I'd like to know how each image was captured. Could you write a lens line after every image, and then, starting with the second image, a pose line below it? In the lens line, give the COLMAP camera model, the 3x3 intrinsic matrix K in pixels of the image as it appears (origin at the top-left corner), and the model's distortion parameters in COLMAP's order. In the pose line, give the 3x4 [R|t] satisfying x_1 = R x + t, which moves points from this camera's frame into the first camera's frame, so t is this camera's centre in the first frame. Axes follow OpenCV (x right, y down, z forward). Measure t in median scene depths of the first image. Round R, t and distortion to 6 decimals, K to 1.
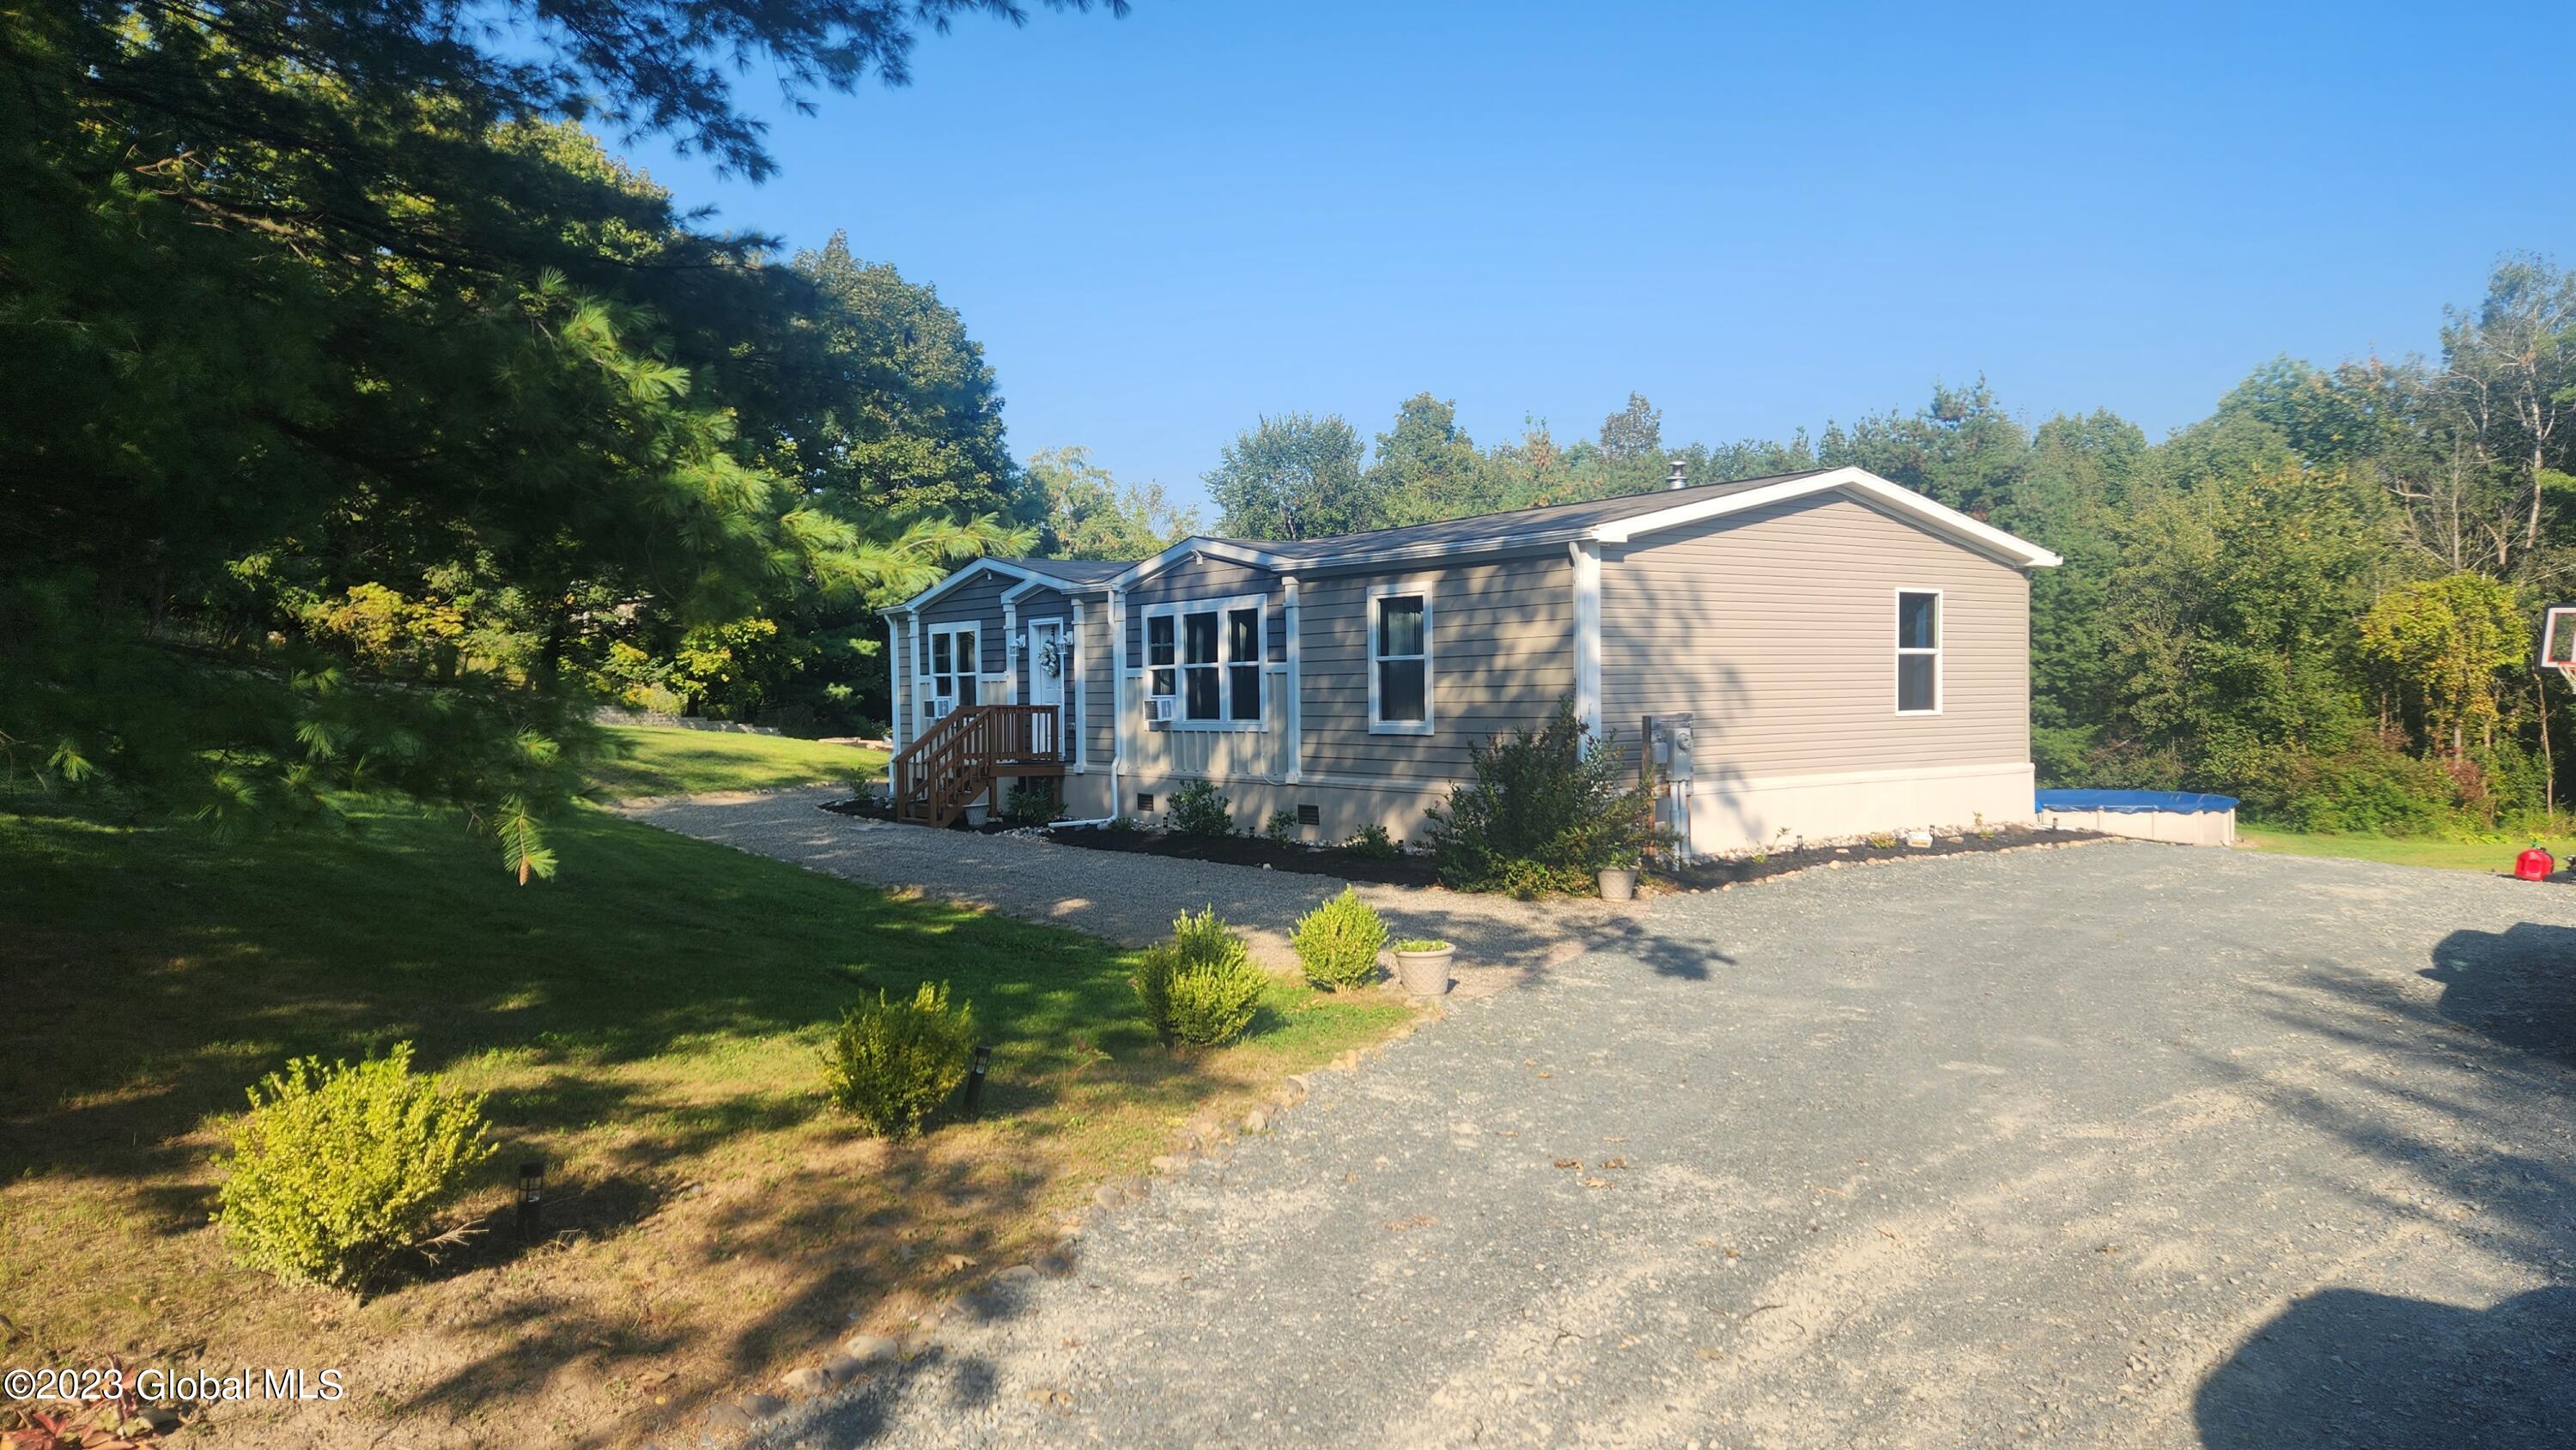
lens RADIAL K [[1731.5, 0, 1302.6], [0, 1731.5, 714.1], [0, 0, 1]] dist [0.038078, -0.022702]
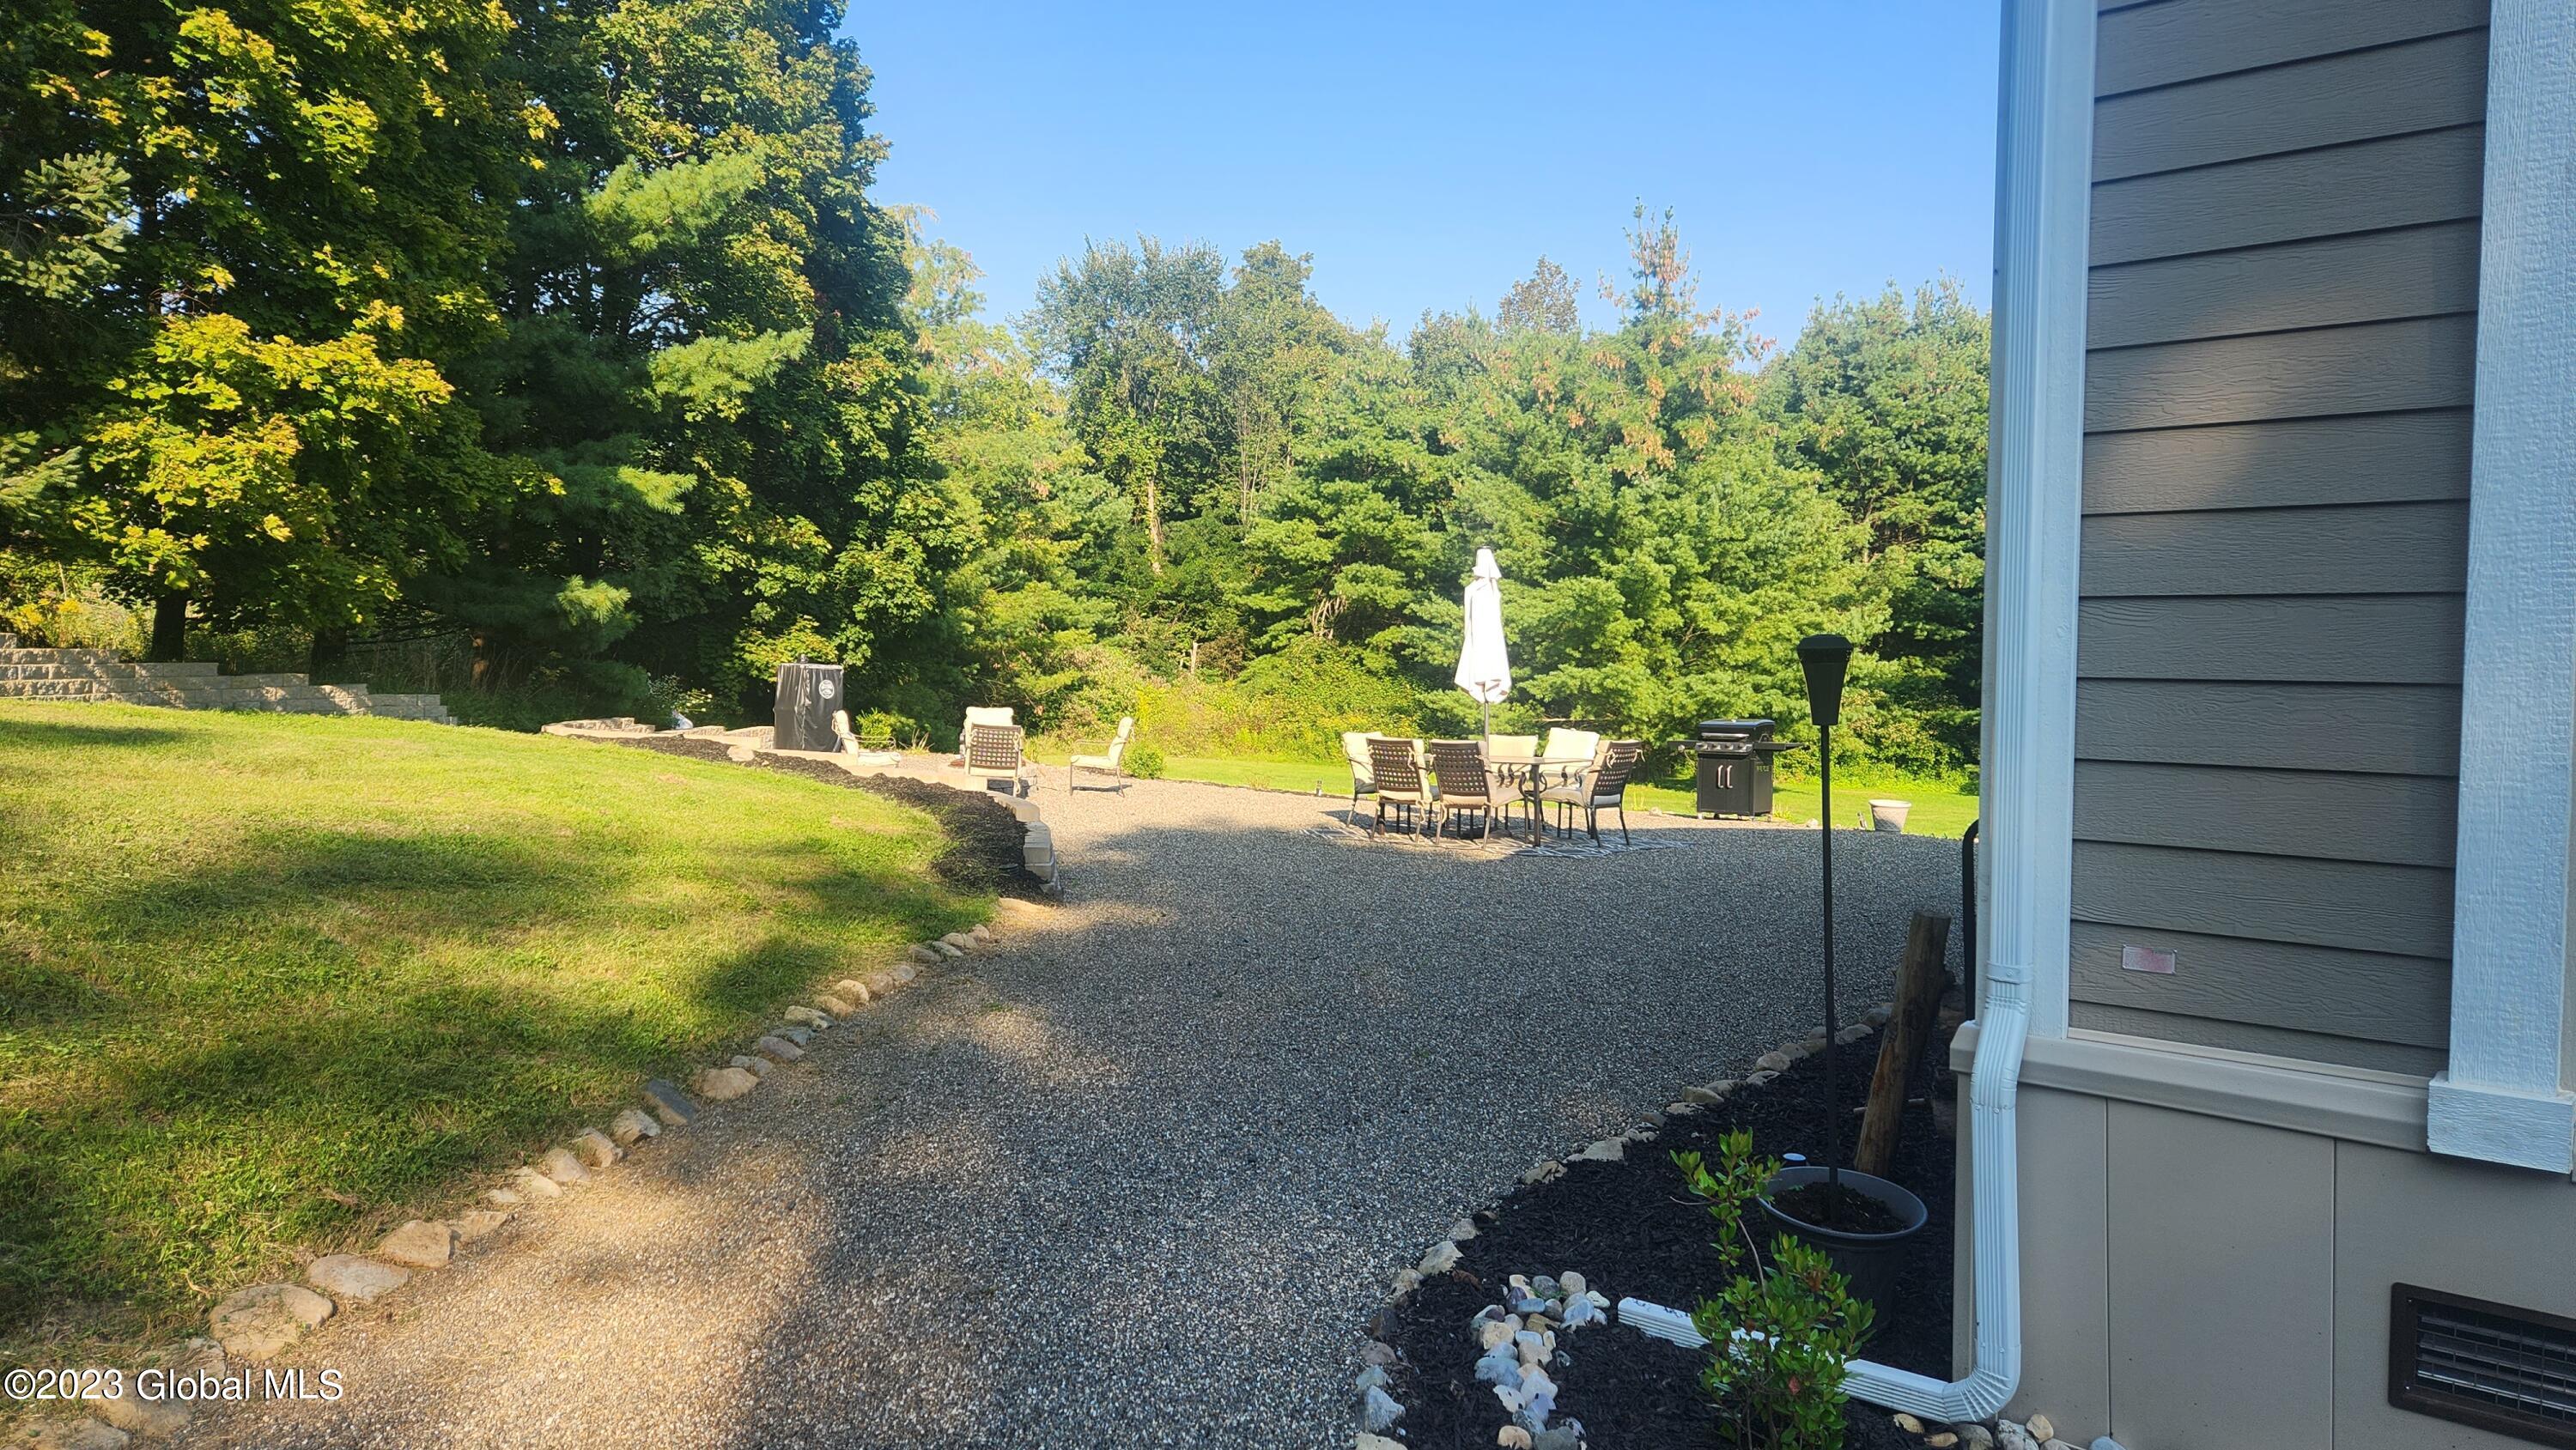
lens RADIAL K [[1731.5, 0, 1274.0], [0, 1731.5, 710.9], [0, 0, 1]] dist [0.038078, -0.022702]
pose [[0.976072, 0.005891, 0.217368, -0.205121], [-0.011004, 0.999690, 0.022317, 0.001294], [-0.217169, -0.024175, 0.975835, 0.596816]]
